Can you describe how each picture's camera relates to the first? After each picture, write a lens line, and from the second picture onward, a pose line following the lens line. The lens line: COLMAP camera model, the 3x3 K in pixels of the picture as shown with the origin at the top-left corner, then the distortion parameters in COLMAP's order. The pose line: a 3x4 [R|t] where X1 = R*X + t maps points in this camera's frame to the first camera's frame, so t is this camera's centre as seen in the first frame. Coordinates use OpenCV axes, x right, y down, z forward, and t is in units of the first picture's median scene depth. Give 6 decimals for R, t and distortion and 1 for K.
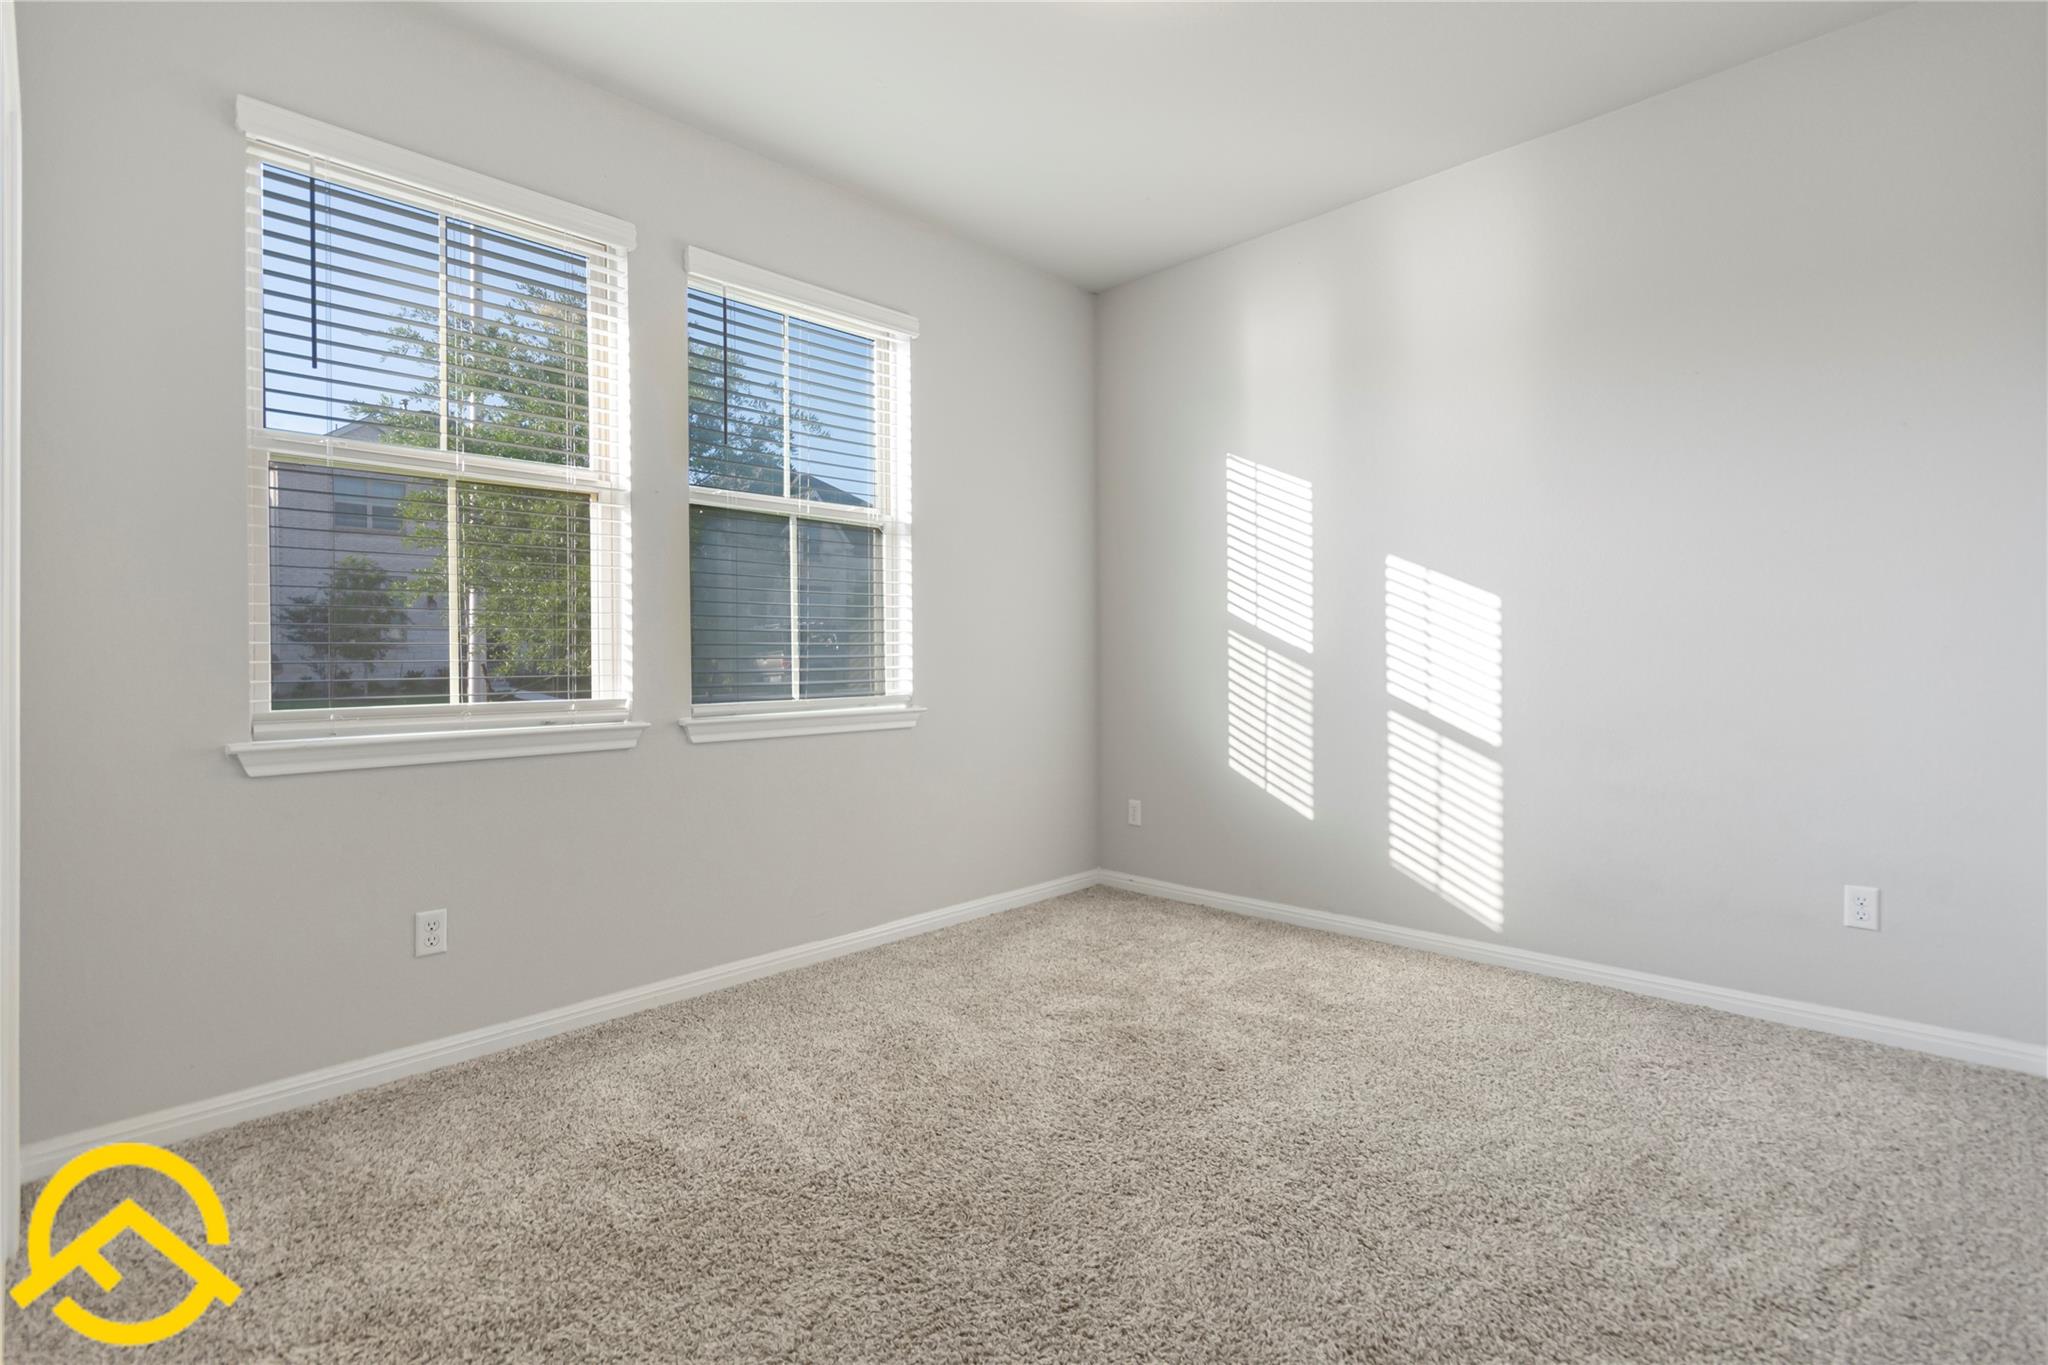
lens RADIAL K [[918.3, 0, 1035.7], [0, 918.3, 680.5], [0, 0, 1]] dist [0.003172, 0.000295]
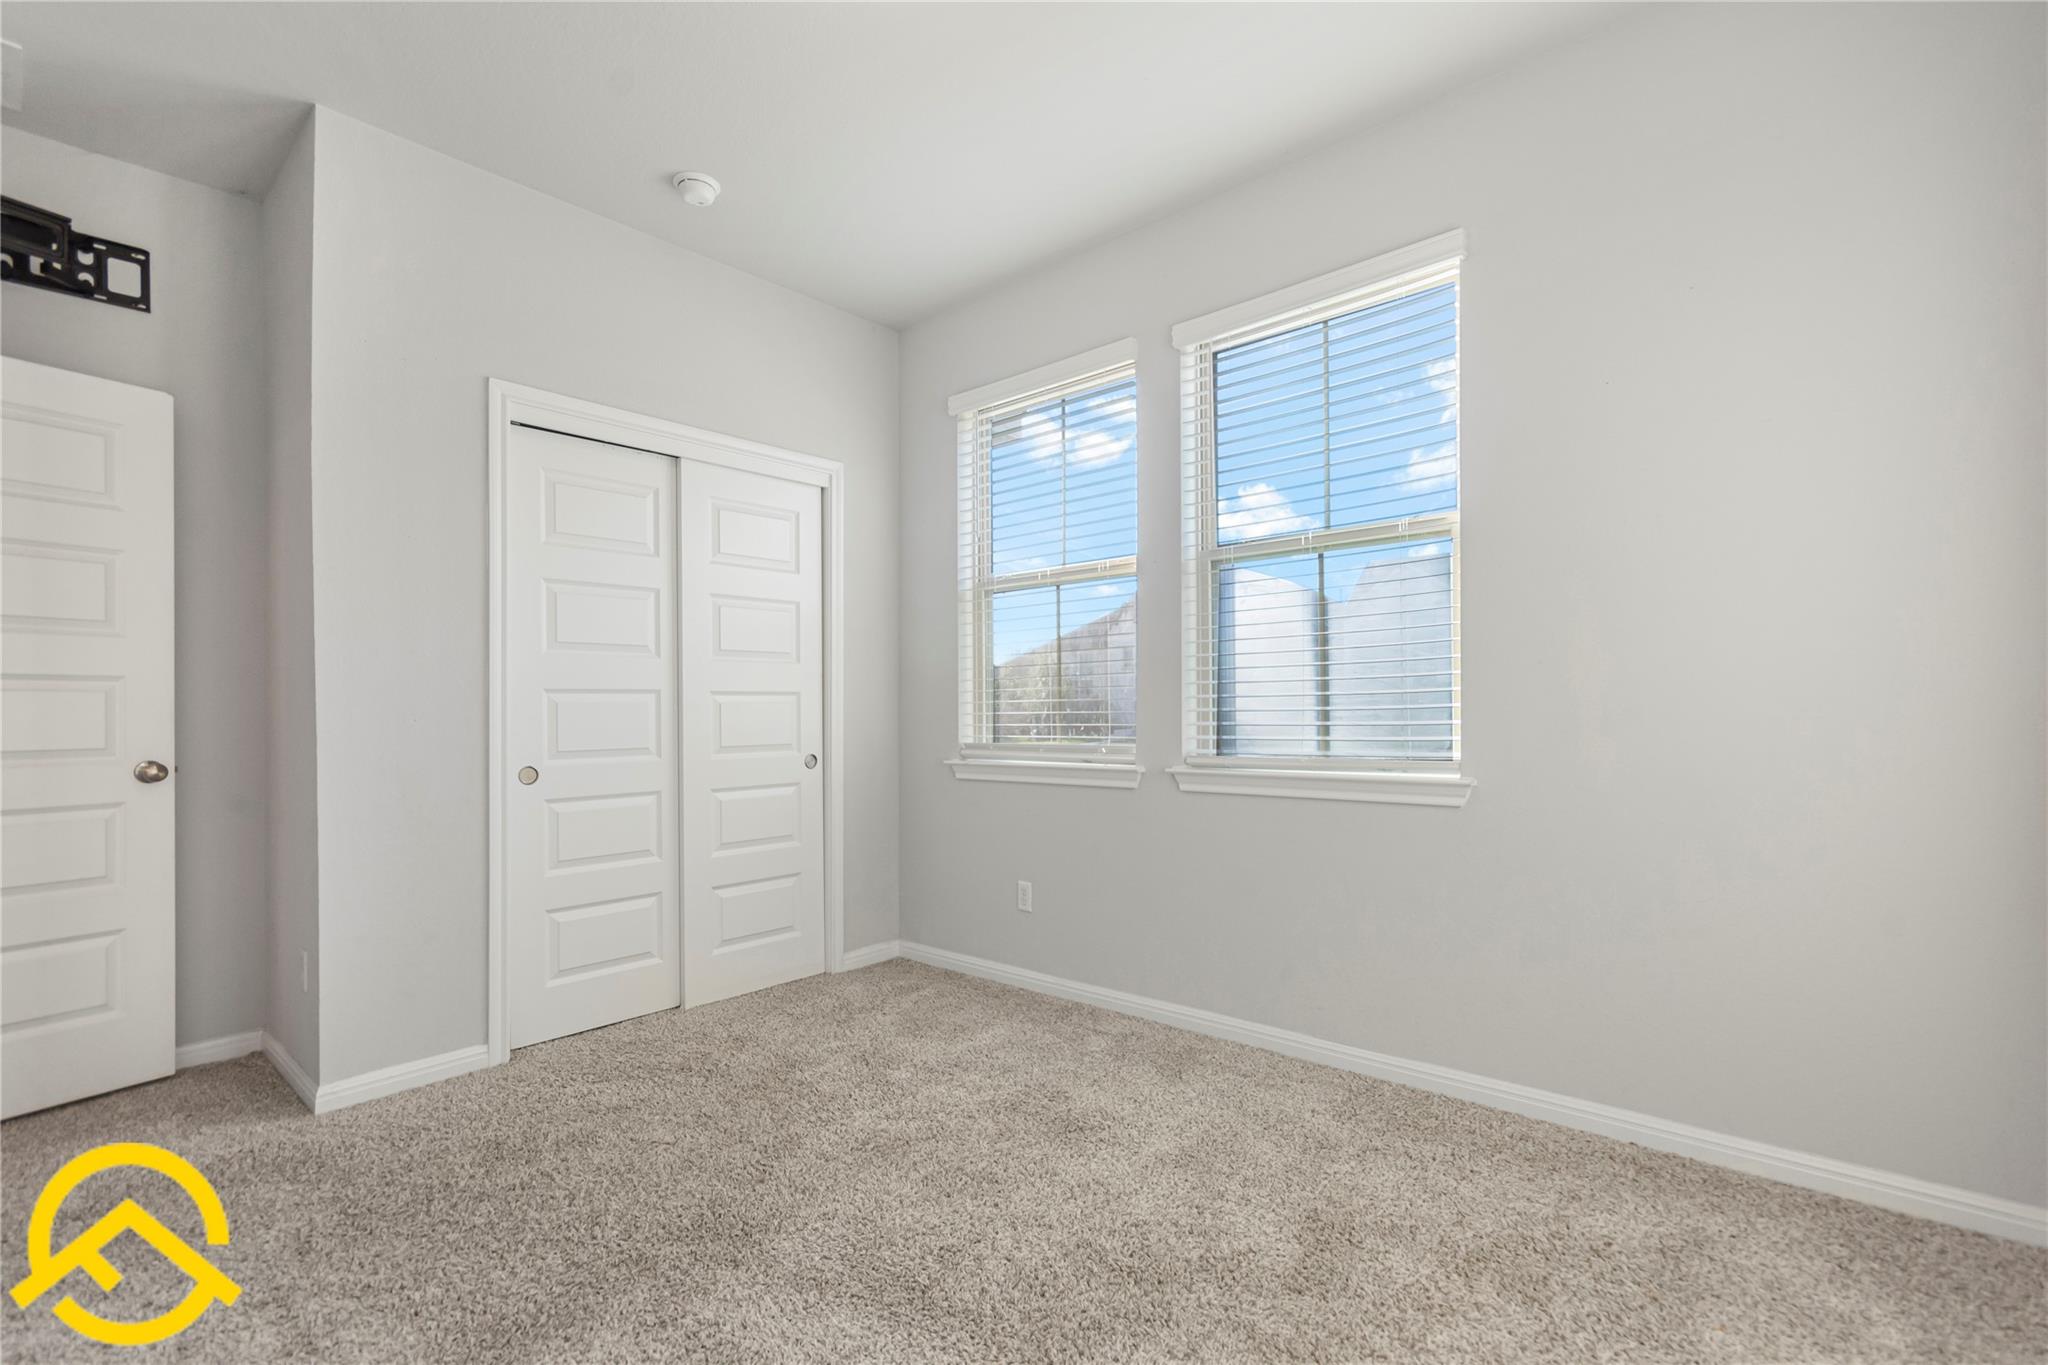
lens RADIAL K [[907.4, 0, 1024.3], [0, 907.4, 725.5], [0, 0, 1]] dist [0.001361, 0.000099]
pose [[0.060059, 0.028957, -0.997775, 0.740045], [-0.006536, 0.999569, 0.028616, -0.040340], [0.998173, 0.004803, 0.060223, 0.846166]]
